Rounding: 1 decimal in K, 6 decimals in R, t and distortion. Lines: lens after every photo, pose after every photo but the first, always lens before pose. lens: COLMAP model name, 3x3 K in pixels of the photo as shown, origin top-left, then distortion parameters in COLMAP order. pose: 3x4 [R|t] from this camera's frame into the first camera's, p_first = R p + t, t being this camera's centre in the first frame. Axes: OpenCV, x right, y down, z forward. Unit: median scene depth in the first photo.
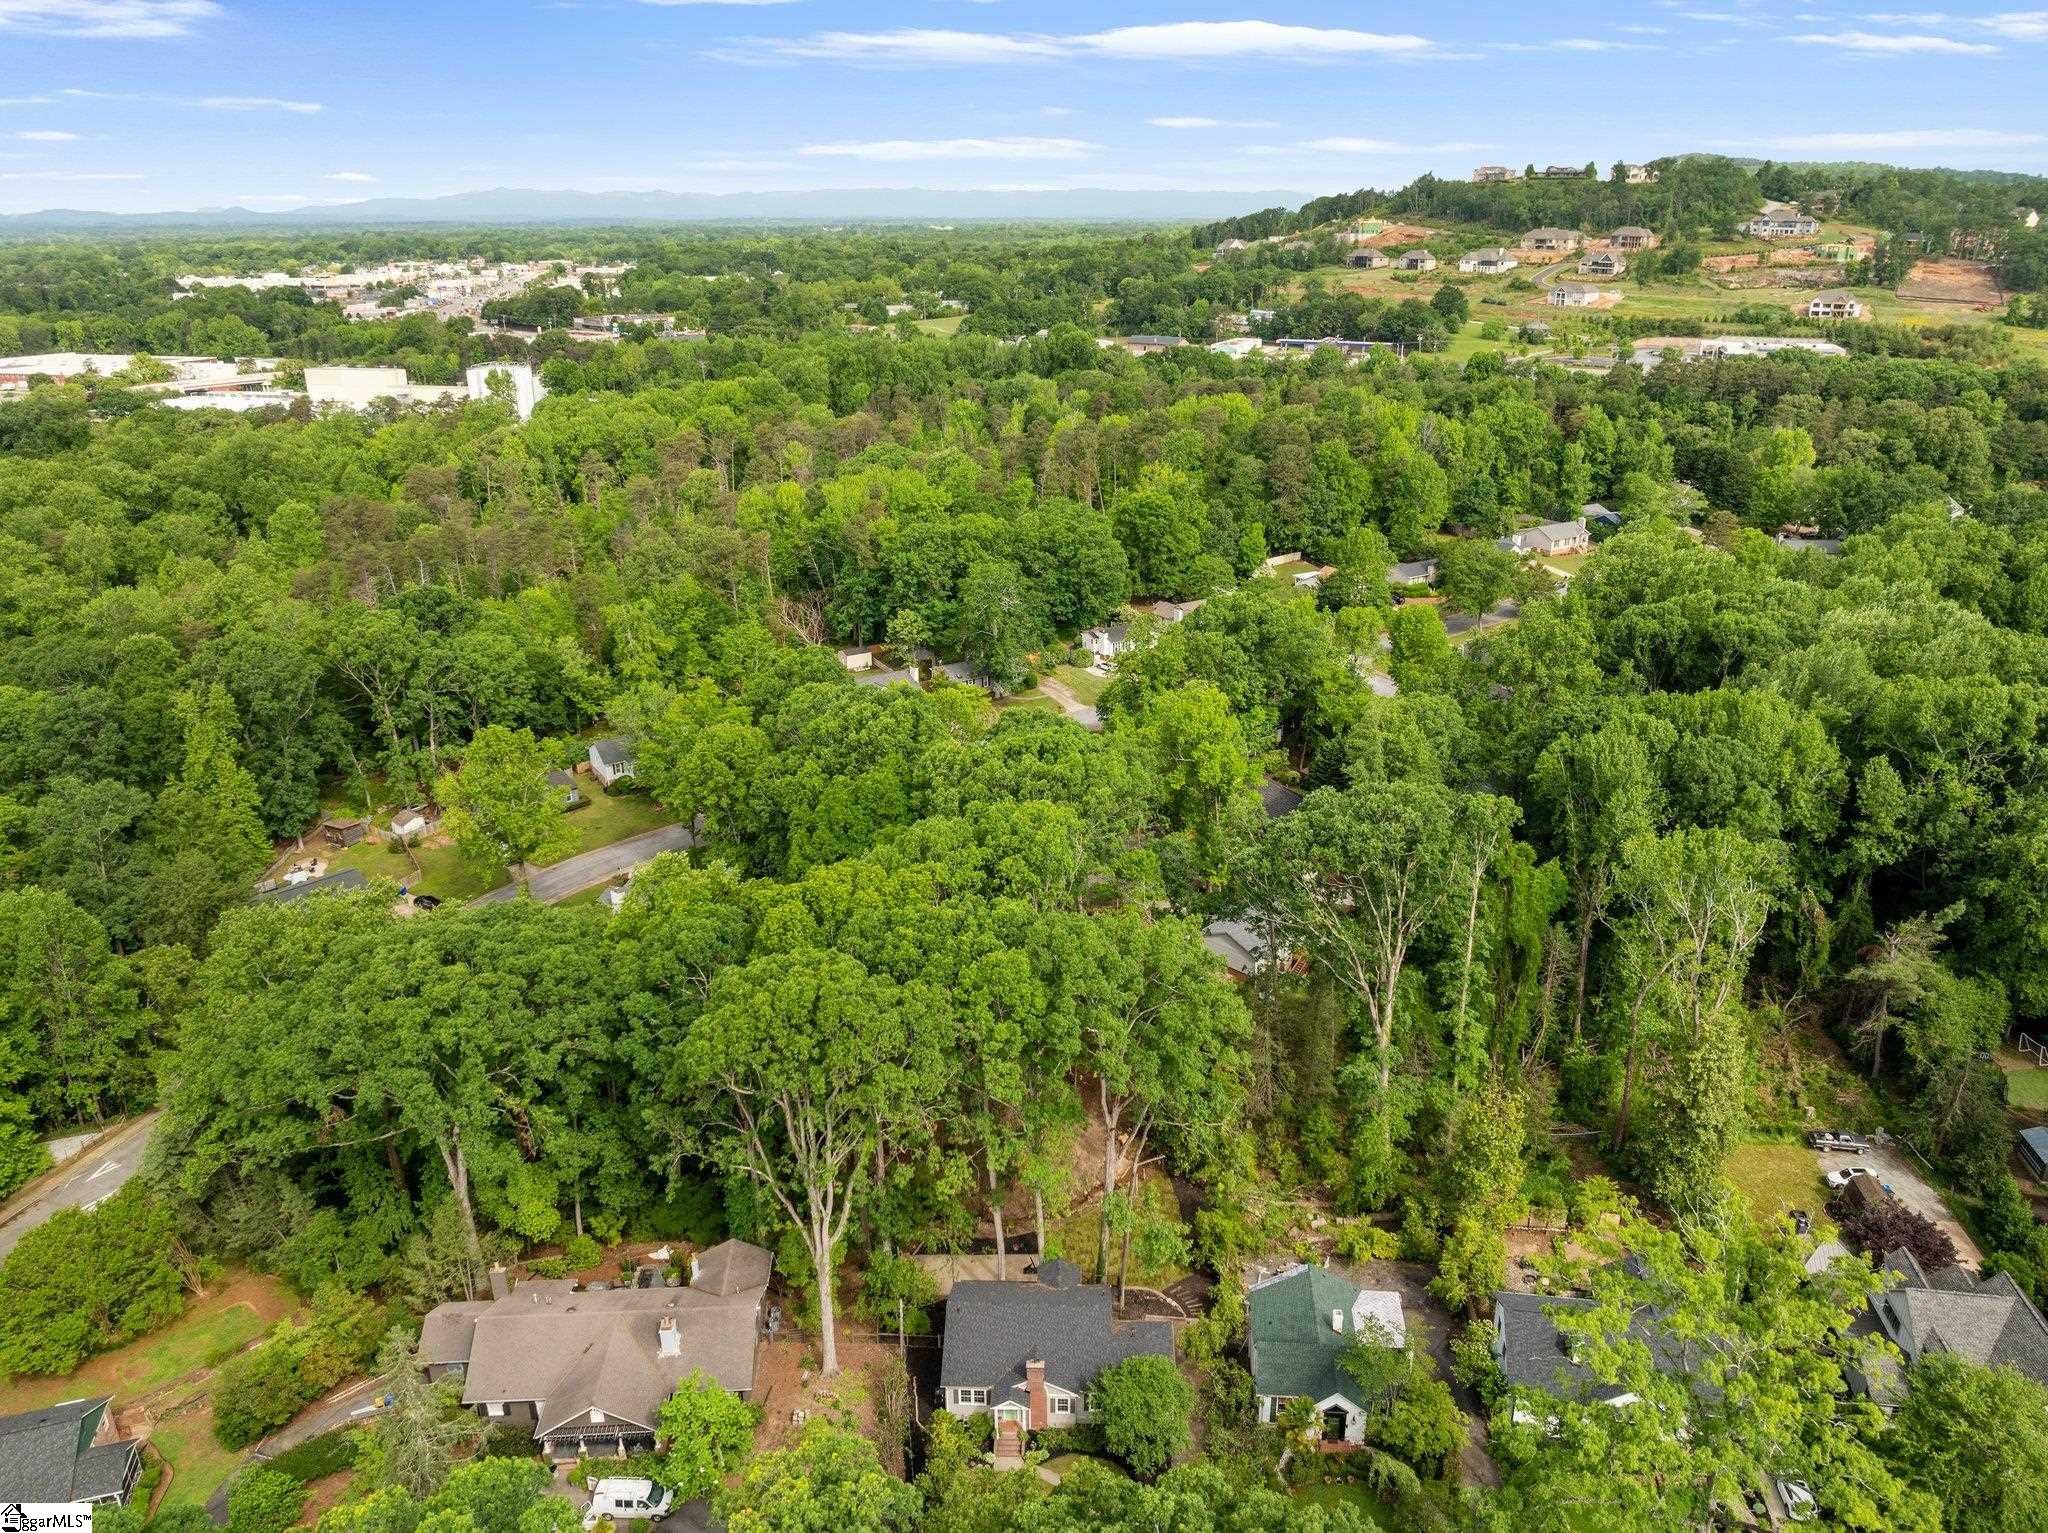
lens RADIAL K [[1486.2, 0, 1030.5], [0, 1486.2, 771.9], [0, 0, 1]] dist [-0.031371, 0.002918]
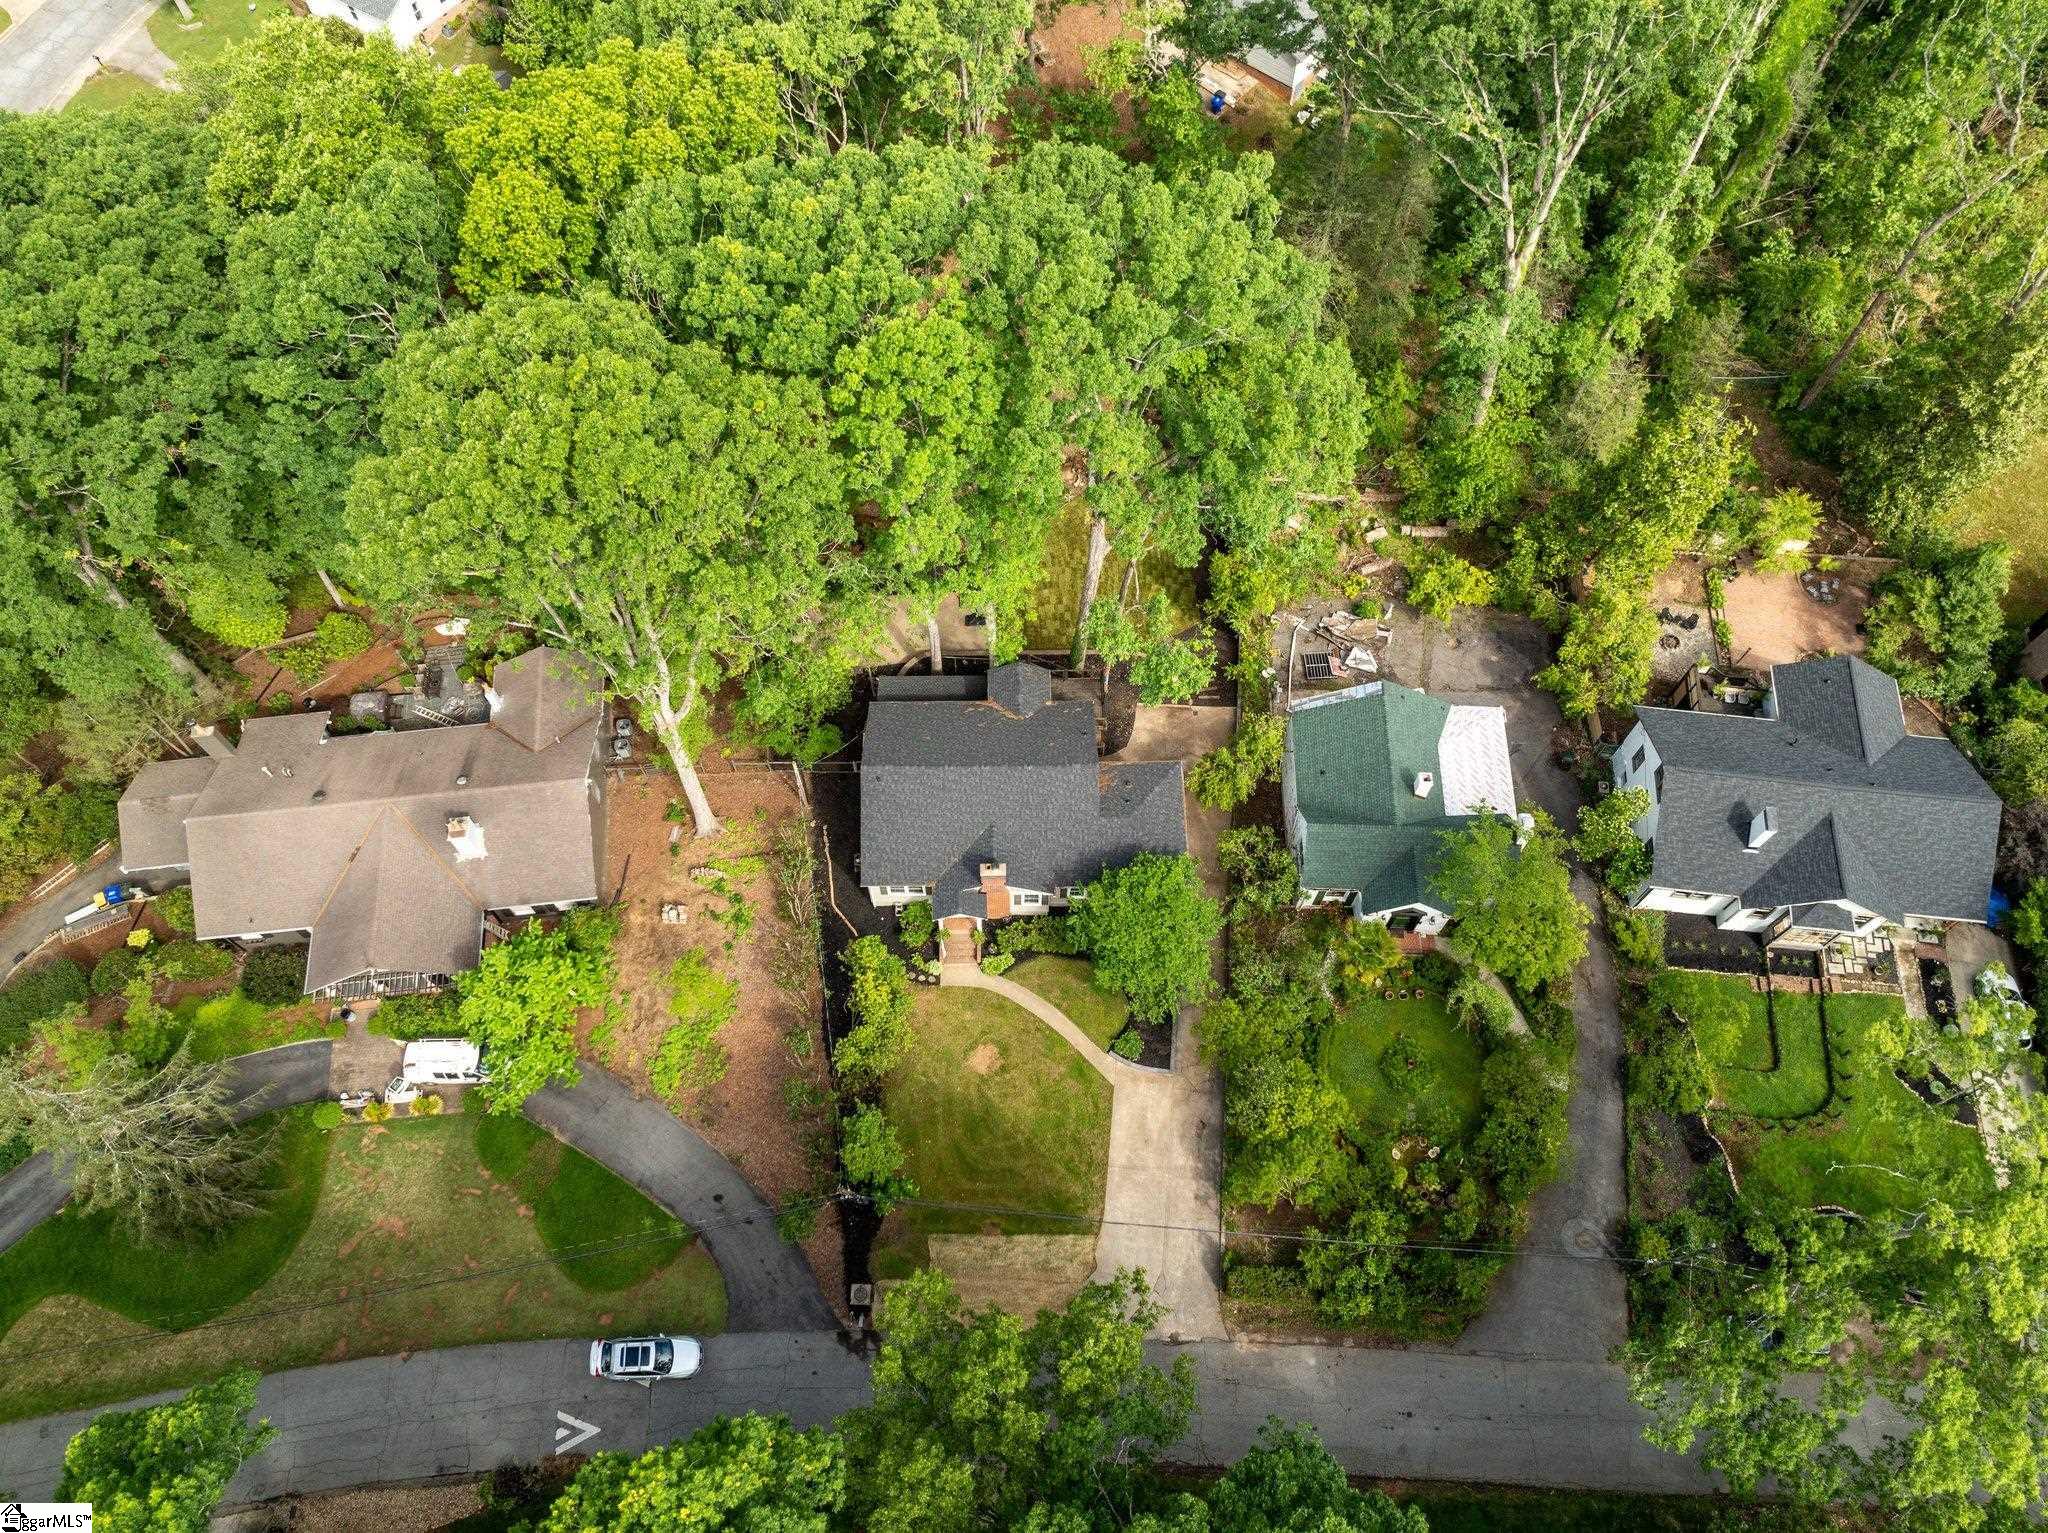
lens RADIAL K [[1486.2, 0, 1001.5], [0, 1486.2, 753.9], [0, 0, 1]] dist [-0.031371, 0.002918]
pose [[0.999130, -0.037080, 0.019082, -0.003931], [0.016054, 0.764333, 0.644622, -0.093361], [-0.038488, -0.643755, 0.764263, 0.478043]]
